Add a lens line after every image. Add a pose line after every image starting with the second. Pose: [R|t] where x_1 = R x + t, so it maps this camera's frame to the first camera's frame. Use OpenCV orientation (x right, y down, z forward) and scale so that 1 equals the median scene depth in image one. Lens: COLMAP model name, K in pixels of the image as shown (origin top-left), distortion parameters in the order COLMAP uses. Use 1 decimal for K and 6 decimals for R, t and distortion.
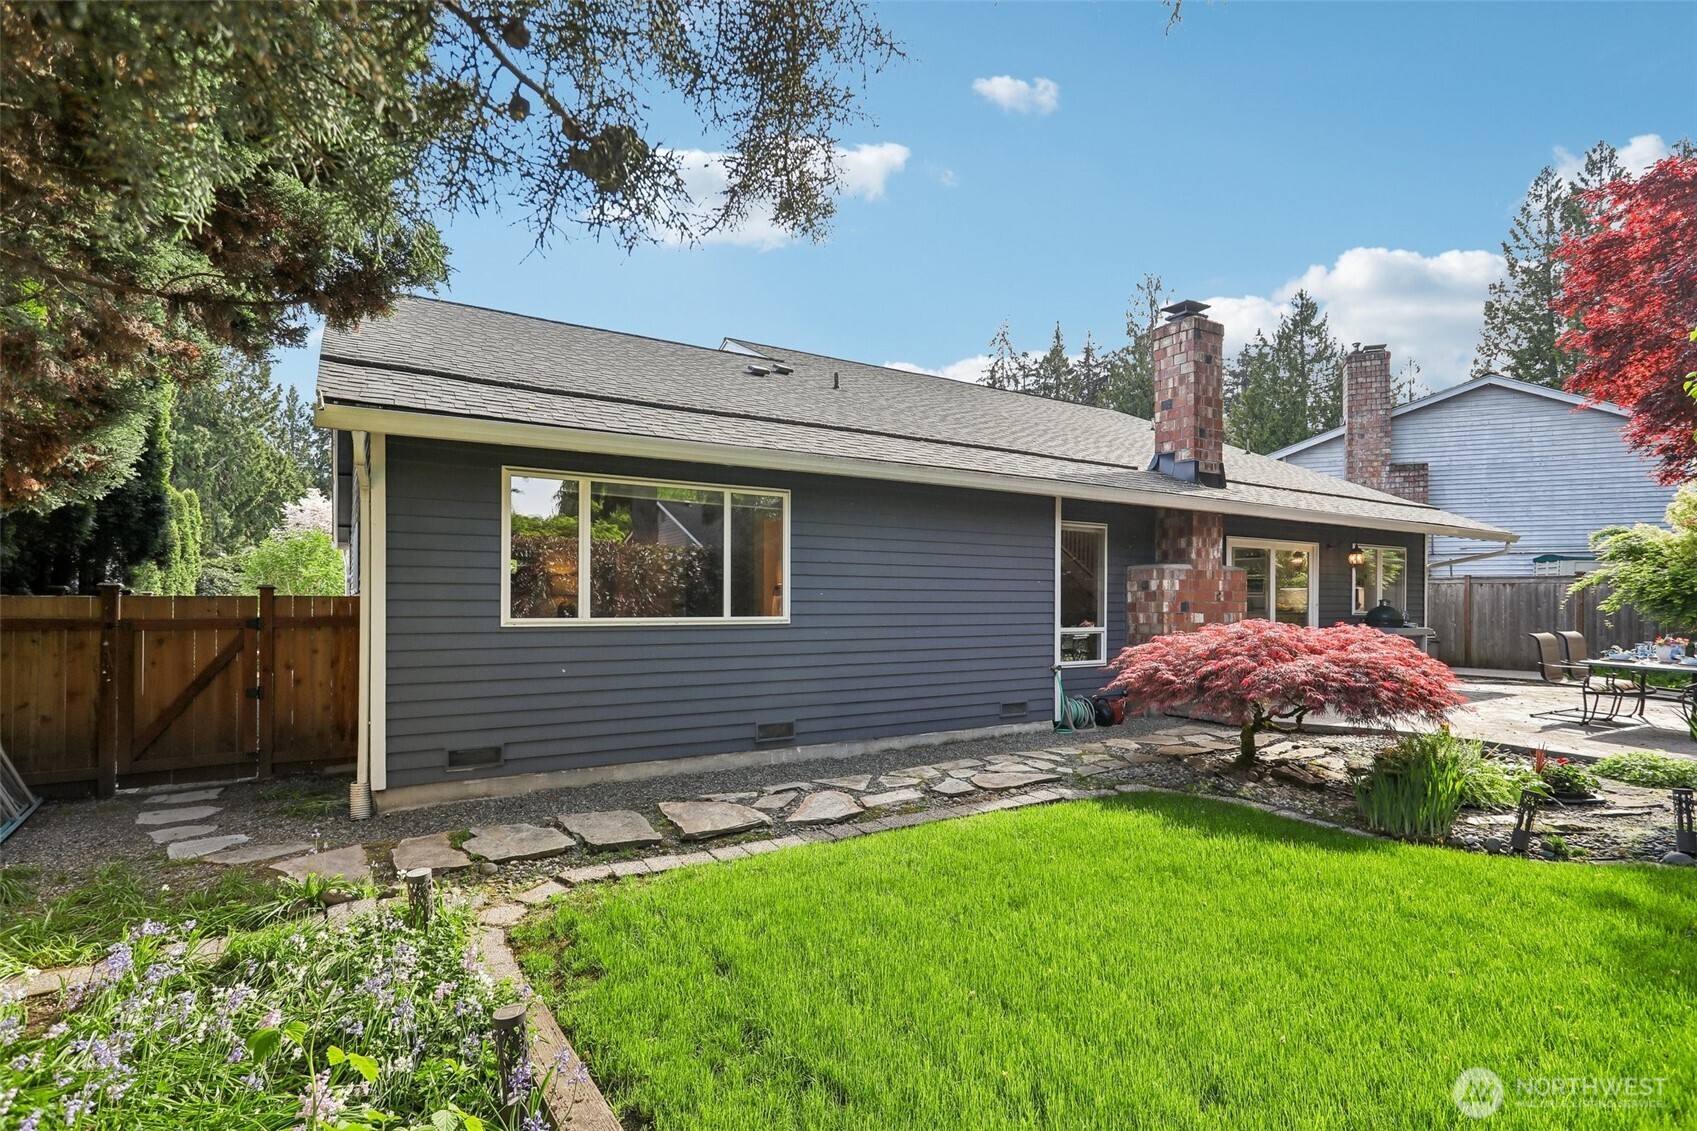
lens RADIAL K [[805.5, 0, 844.7], [0, 805.5, 580.4], [0, 0, 1]] dist [0.021899, 0.000168]
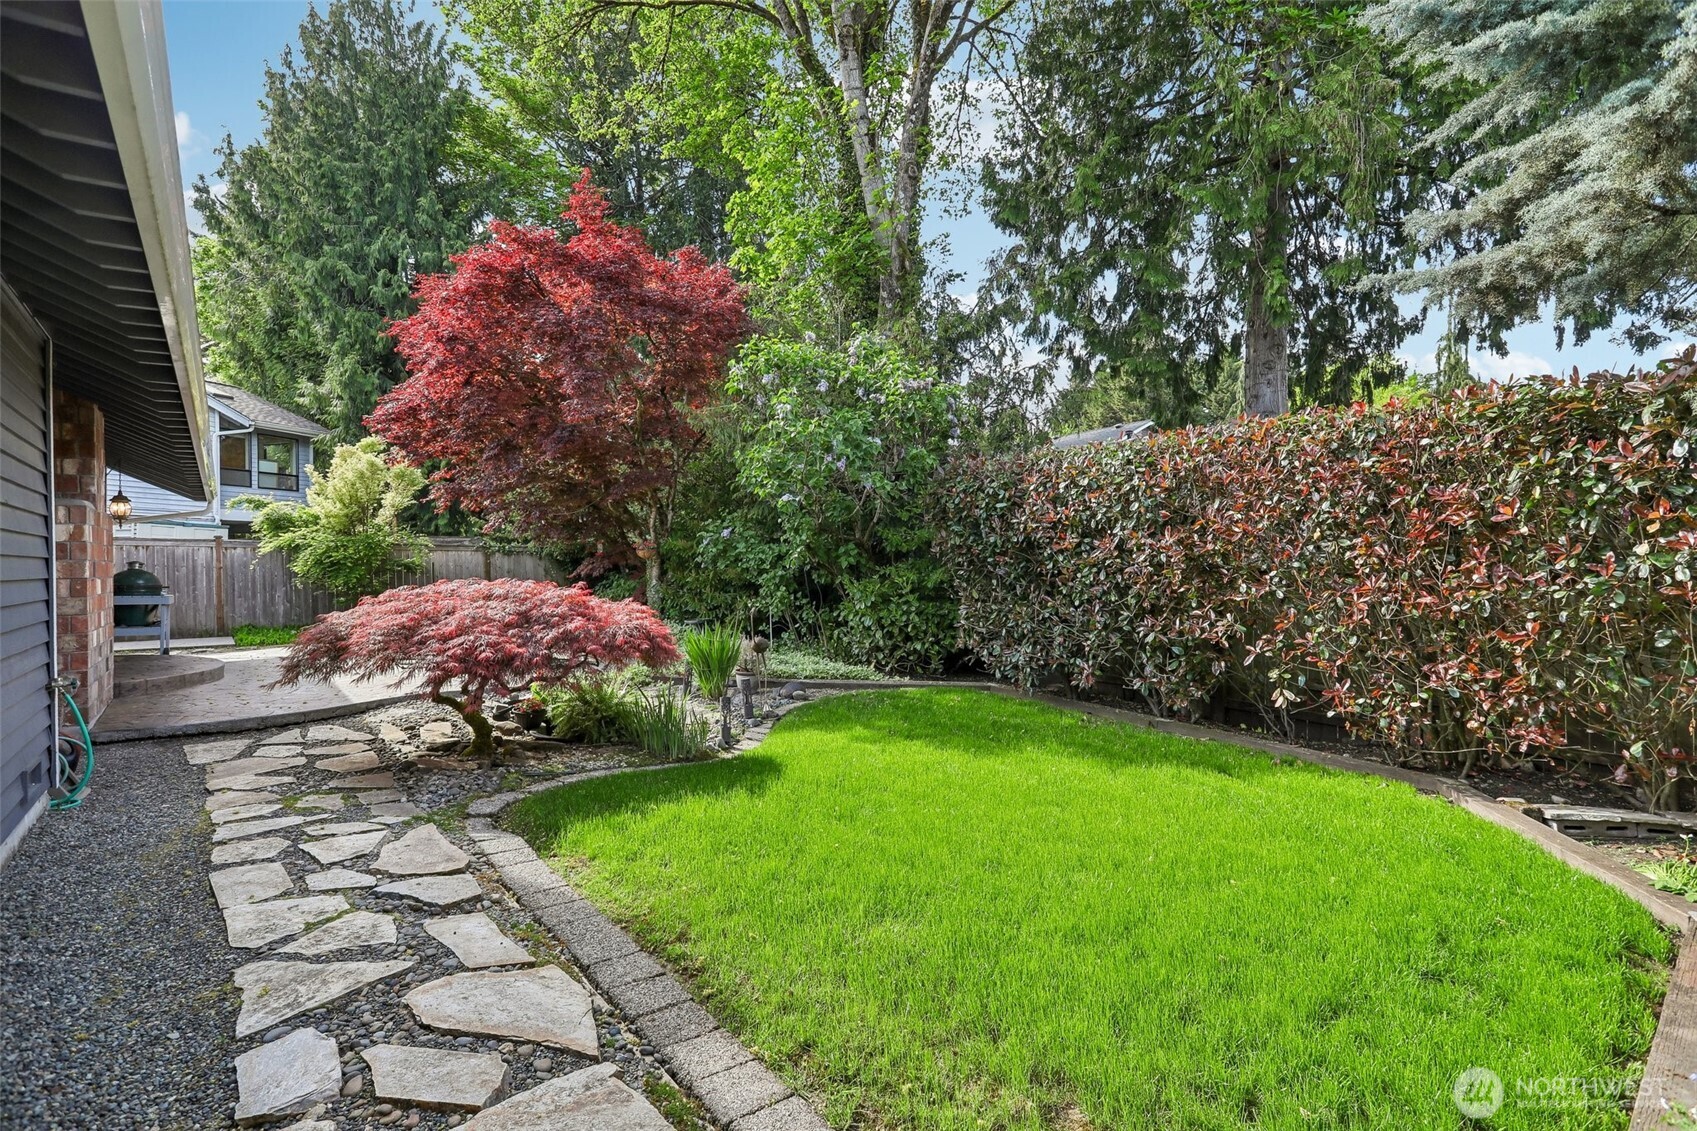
lens RADIAL K [[798.6, 0, 842.3], [0, 798.6, 561.4], [0, 0, 1]] dist [0.005178, 0.000354]
pose [[-0.098268, 0.009217, 0.995117, -0.441055], [-0.029702, 0.999484, -0.012191, 0.027147], [-0.994717, -0.030755, -0.097944, 0.774374]]
